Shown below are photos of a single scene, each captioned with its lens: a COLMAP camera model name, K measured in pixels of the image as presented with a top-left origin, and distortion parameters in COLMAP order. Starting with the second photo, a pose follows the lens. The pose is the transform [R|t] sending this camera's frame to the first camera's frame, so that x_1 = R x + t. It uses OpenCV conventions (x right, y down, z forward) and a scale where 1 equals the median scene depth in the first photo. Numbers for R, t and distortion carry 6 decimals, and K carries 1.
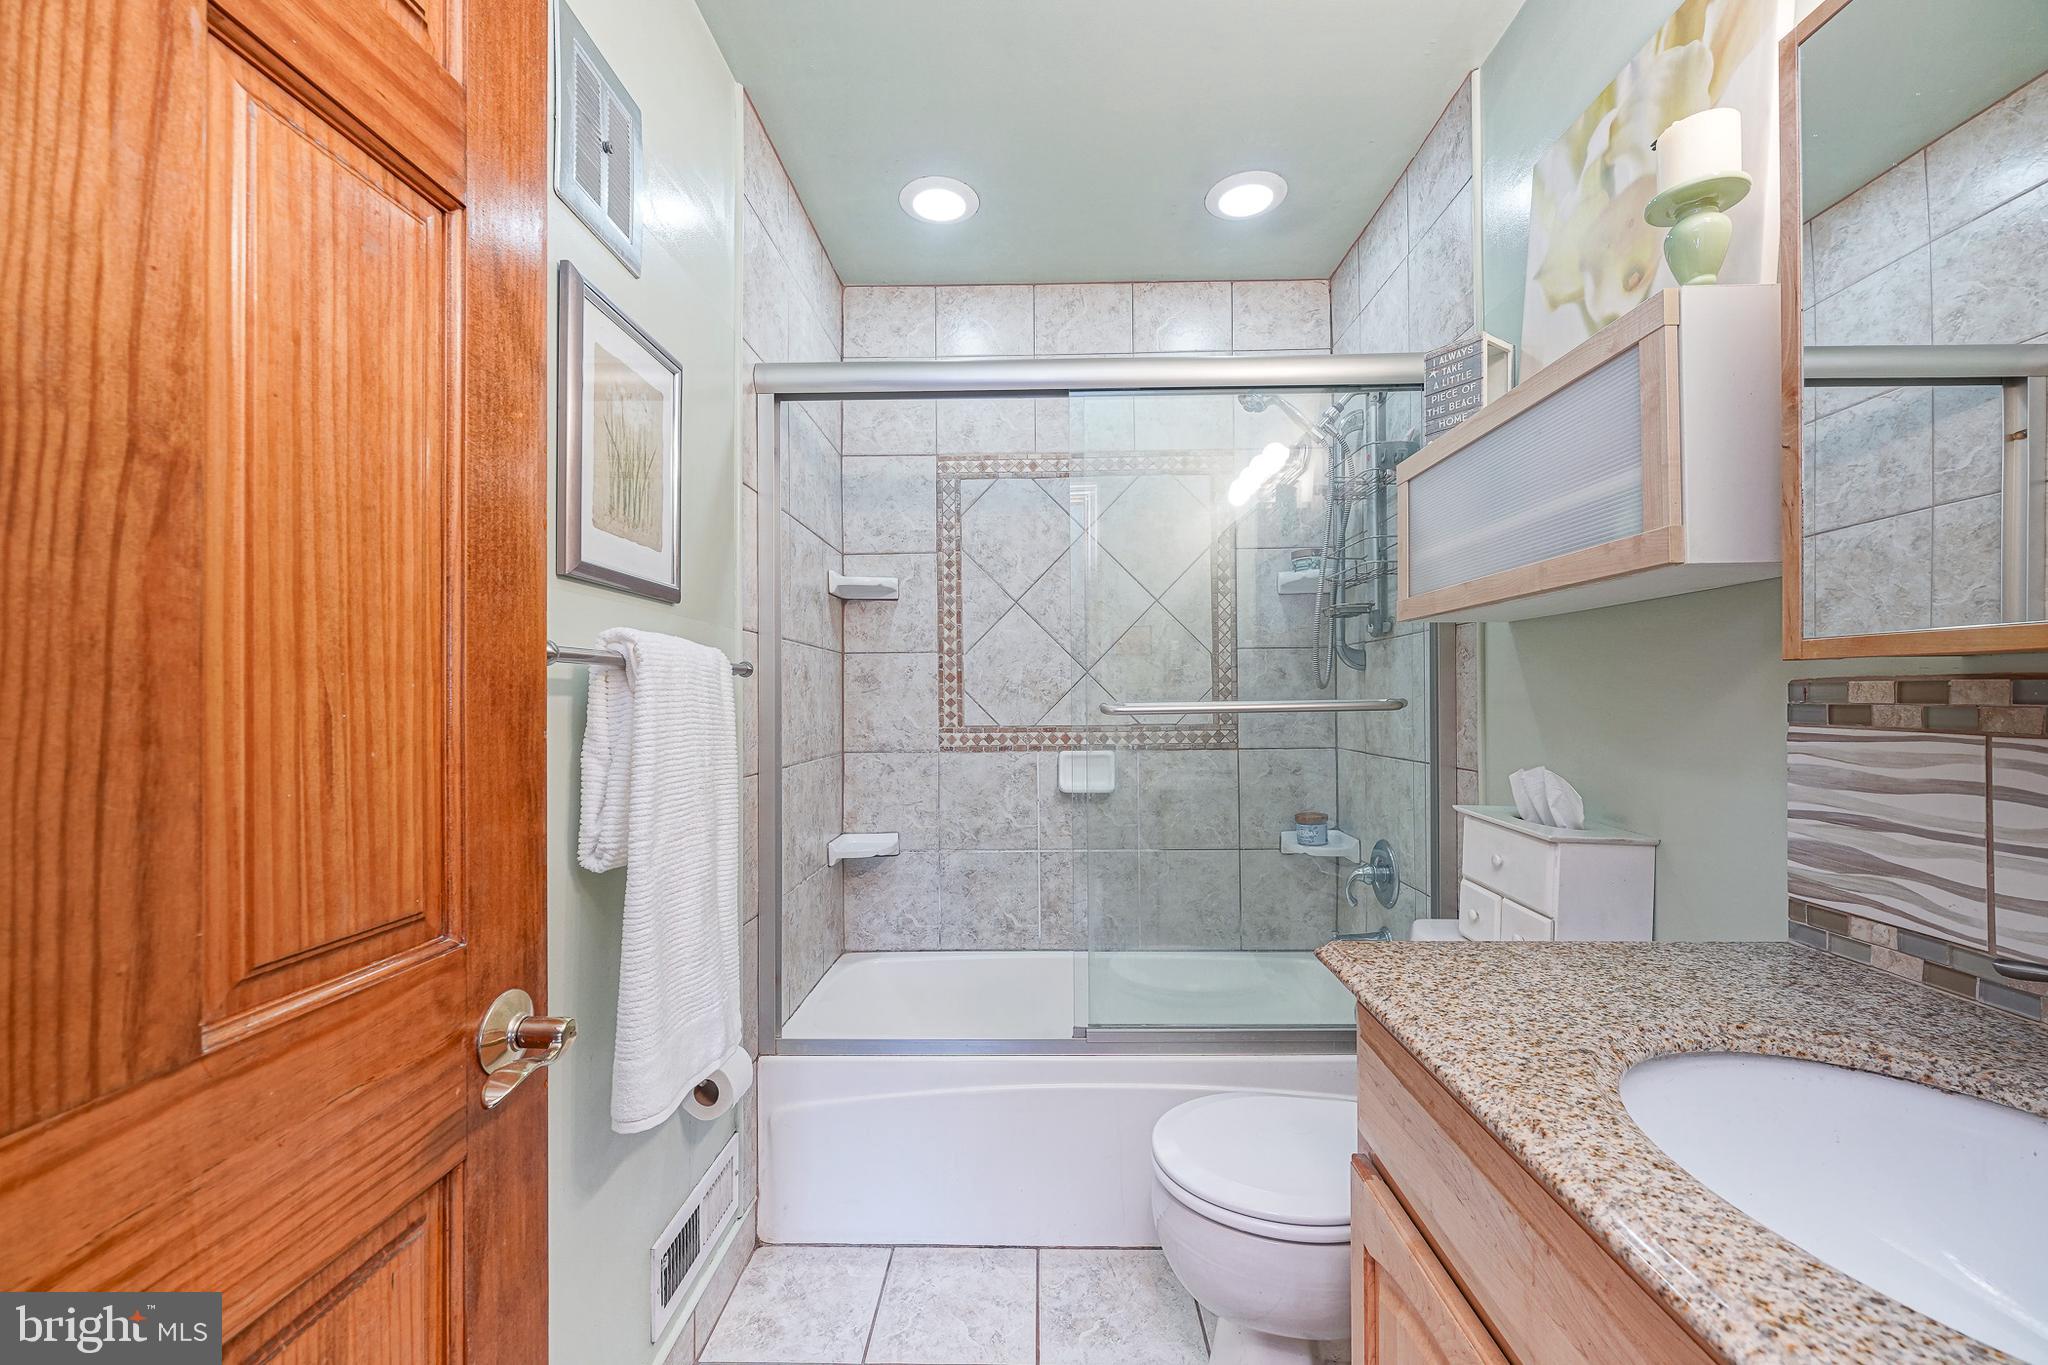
lens RADIAL K [[845.4, 0, 1029.1], [0, 845.4, 686.0], [0, 0, 1]] dist [-0.000881, 0.000177]
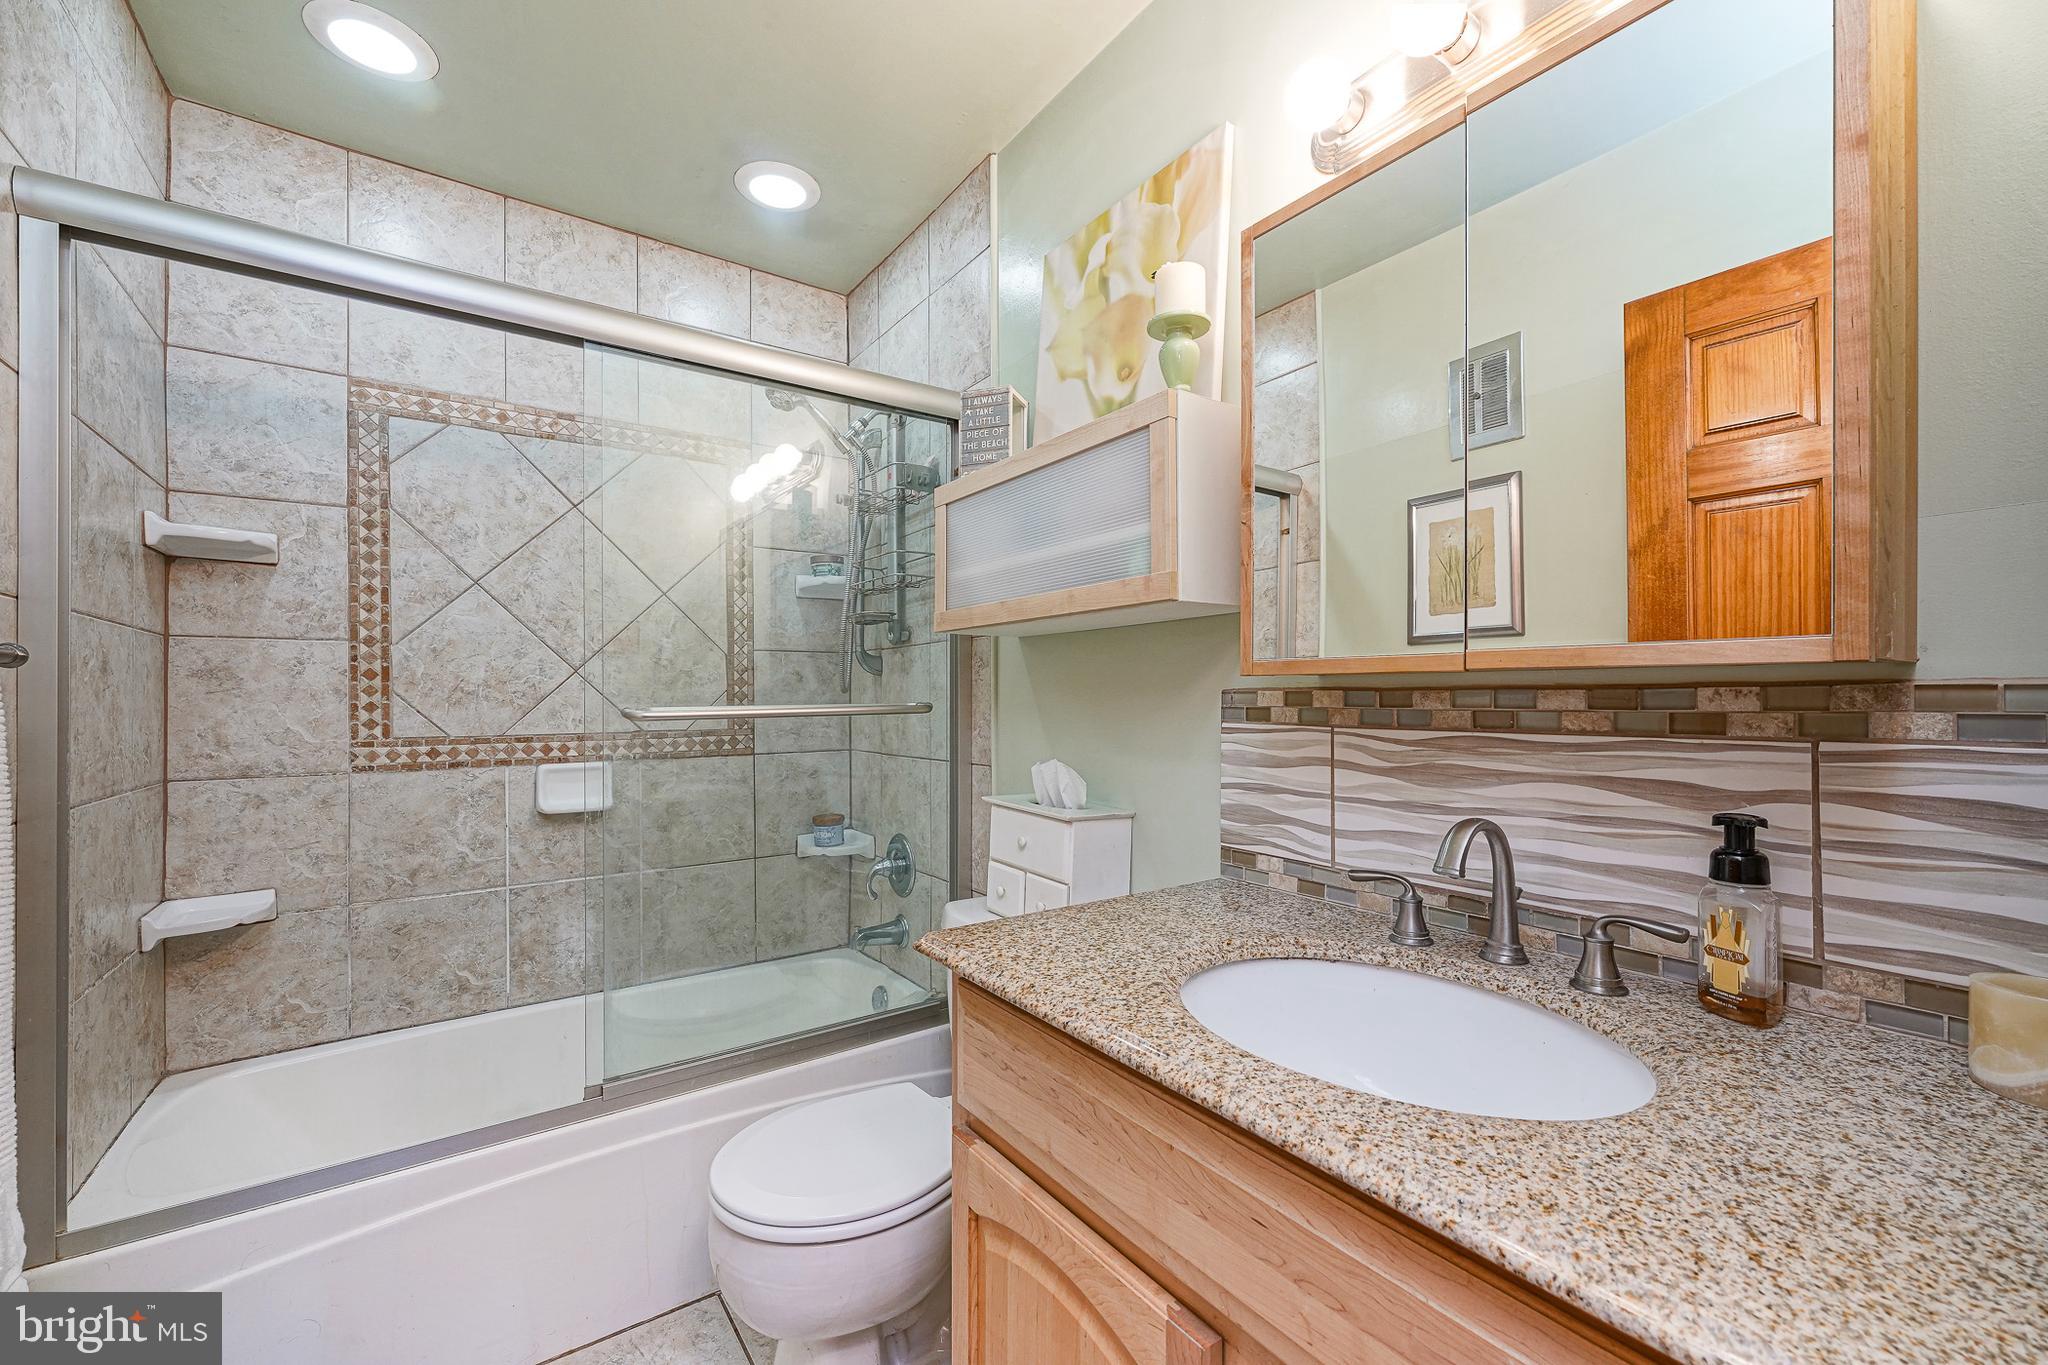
lens RADIAL K [[845.4, 0, 1034.0], [0, 845.4, 690.2], [0, 0, 1]] dist [-0.000881, 0.000177]
pose [[0.792711, 0.008525, 0.609537, -0.102822], [-0.009596, 0.999953, -0.001505, -0.000549], [-0.609521, -0.004656, 0.792756, 0.045987]]
